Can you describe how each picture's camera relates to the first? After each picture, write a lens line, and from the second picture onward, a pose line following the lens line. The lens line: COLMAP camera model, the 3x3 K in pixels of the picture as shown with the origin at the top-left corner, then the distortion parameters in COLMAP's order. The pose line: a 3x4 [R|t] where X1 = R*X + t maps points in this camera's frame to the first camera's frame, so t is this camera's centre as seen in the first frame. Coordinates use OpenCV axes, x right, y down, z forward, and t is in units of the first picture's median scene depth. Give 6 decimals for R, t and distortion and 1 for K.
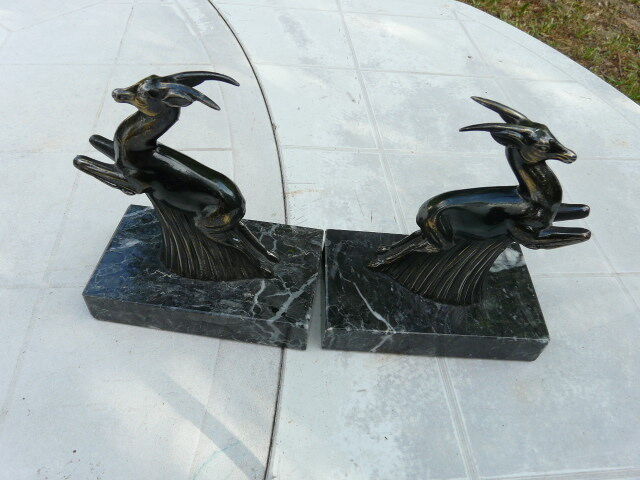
lens RADIAL K [[531.8, 0, 320.0], [0, 531.8, 240.0], [0, 0, 1]] dist [-0.074098, 0.057927]
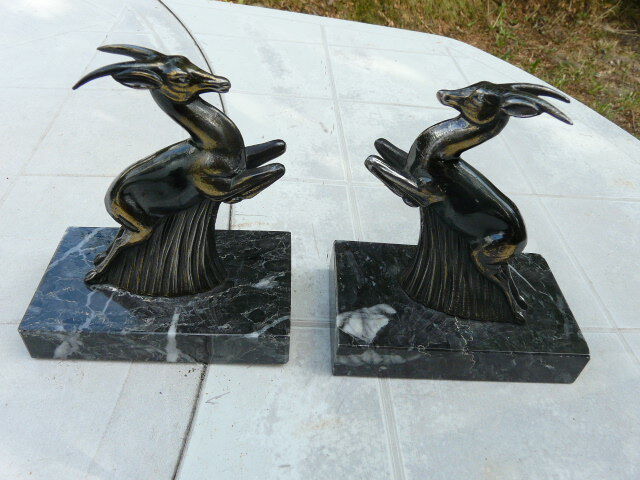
lens RADIAL K [[531.8, 0, 320.0], [0, 531.8, 240.0], [0, 0, 1]] dist [-0.074098, 0.057927]
pose [[0.999204, 0.026020, -0.030242, 0.079941], [-0.028869, 0.994772, -0.097957, 0.012946], [0.027535, 0.098752, 0.994731, 0.100971]]
